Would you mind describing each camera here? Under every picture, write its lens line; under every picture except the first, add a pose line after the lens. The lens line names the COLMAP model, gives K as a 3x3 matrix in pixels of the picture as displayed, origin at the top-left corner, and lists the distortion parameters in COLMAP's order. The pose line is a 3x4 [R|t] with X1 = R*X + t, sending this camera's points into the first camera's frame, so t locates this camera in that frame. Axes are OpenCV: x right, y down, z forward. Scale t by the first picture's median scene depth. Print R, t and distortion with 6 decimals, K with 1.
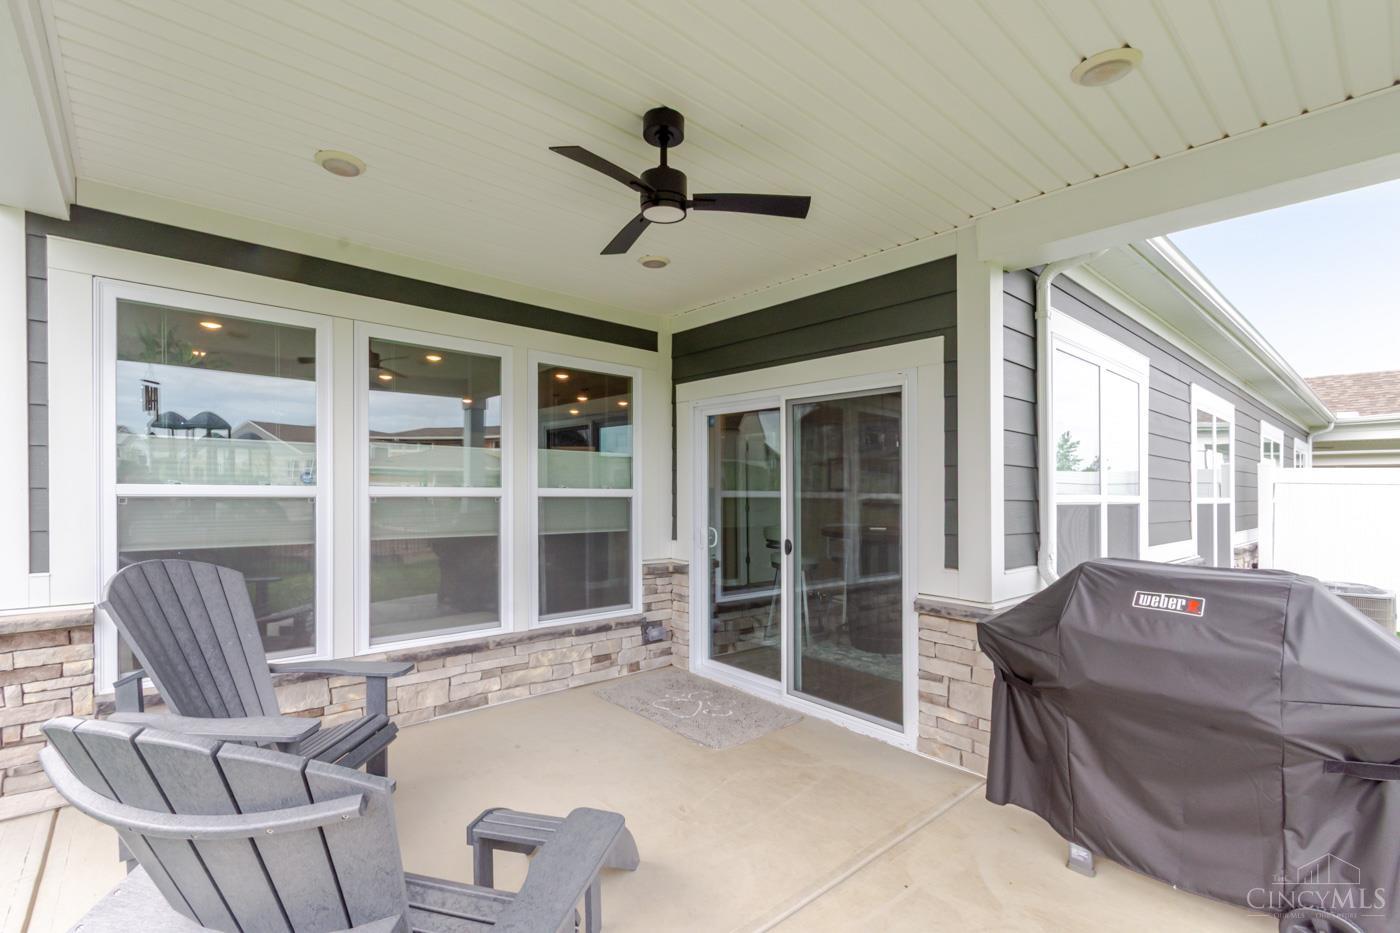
lens RADIAL K [[625.8, 0, 702.1], [0, 625.8, 493.6], [0, 0, 1]] dist [0.000579, 0.000050]
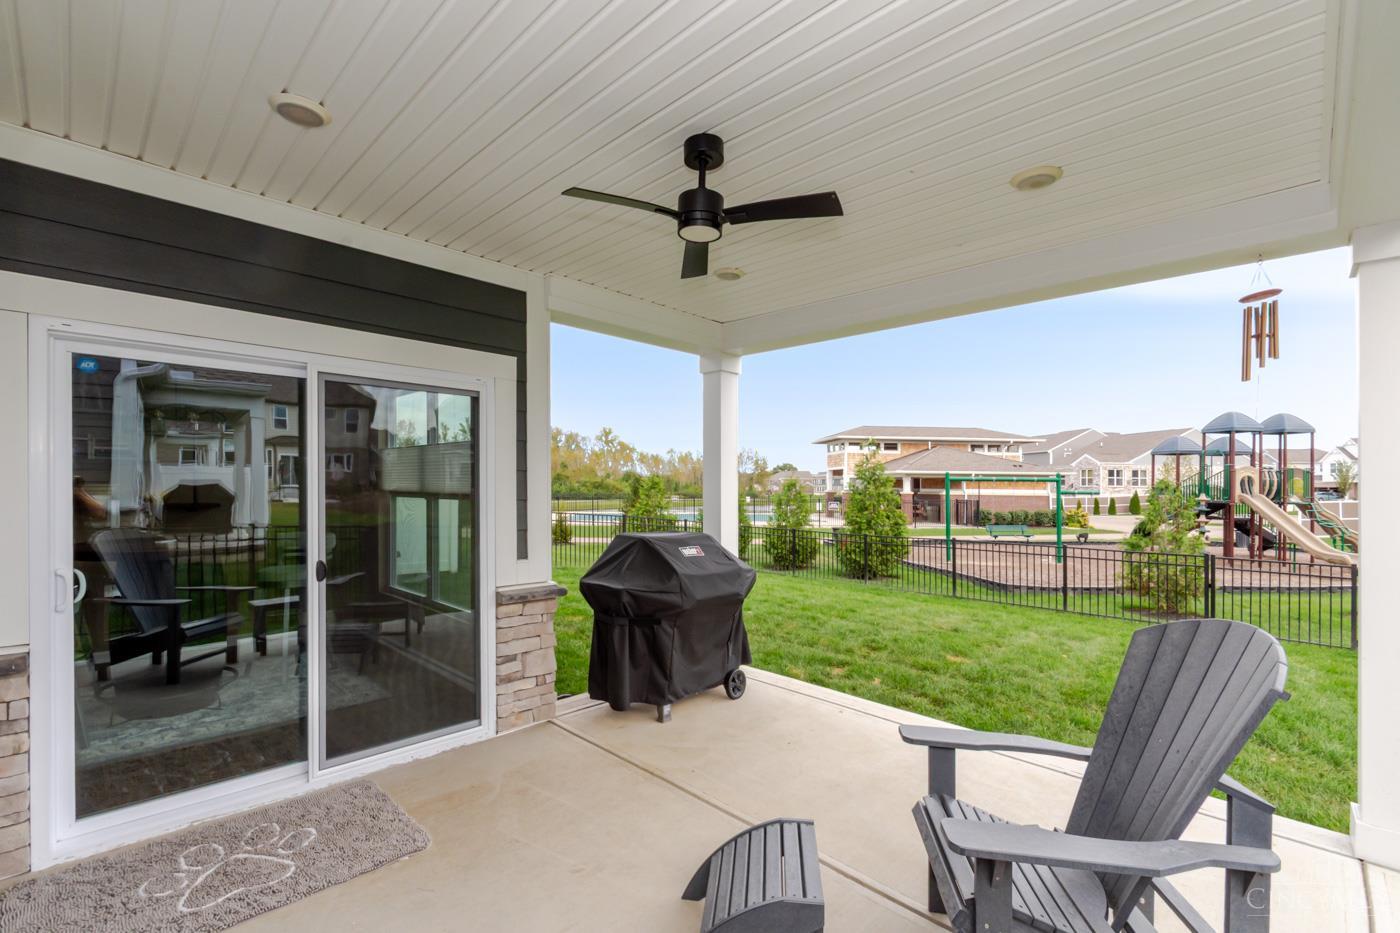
lens RADIAL K [[614.7, 0, 674.7], [0, 614.7, 465.9], [0, 0, 1]] dist [0.002181, 0.000283]
pose [[-0.045890, 0.012707, 0.998866, -0.729490], [-0.005478, 0.999901, -0.012972, -0.038048], [-0.998931, -0.006067, -0.045815, 0.736563]]
